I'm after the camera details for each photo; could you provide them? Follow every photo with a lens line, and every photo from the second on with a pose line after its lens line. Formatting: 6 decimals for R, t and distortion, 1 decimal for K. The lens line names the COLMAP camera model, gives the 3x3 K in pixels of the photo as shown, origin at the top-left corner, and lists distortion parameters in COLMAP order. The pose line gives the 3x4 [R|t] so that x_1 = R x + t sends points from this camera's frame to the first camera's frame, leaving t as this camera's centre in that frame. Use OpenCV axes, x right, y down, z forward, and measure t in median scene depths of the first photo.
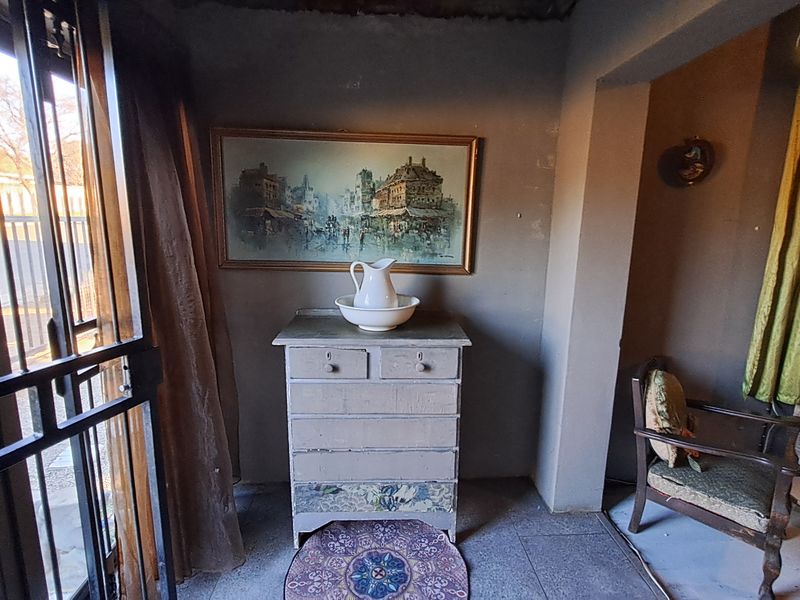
lens RADIAL K [[427.3, 0, 401.2], [0, 427.3, 299.8], [0, 0, 1]] dist [-0.002297, -0.000307]
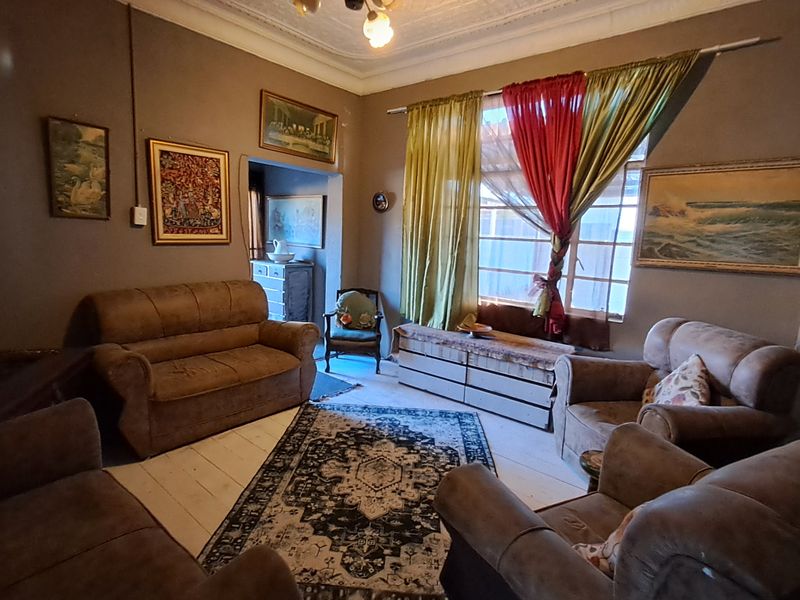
lens RADIAL K [[427.3, 0, 399.7], [0, 427.3, 300.2], [0, 0, 1]] dist [-0.002297, -0.000307]
pose [[0.716837, 0.121995, -0.686485, 2.347213], [-0.161388, 0.986867, 0.006852, 0.152460], [0.678305, 0.105879, 0.727112, -0.497671]]
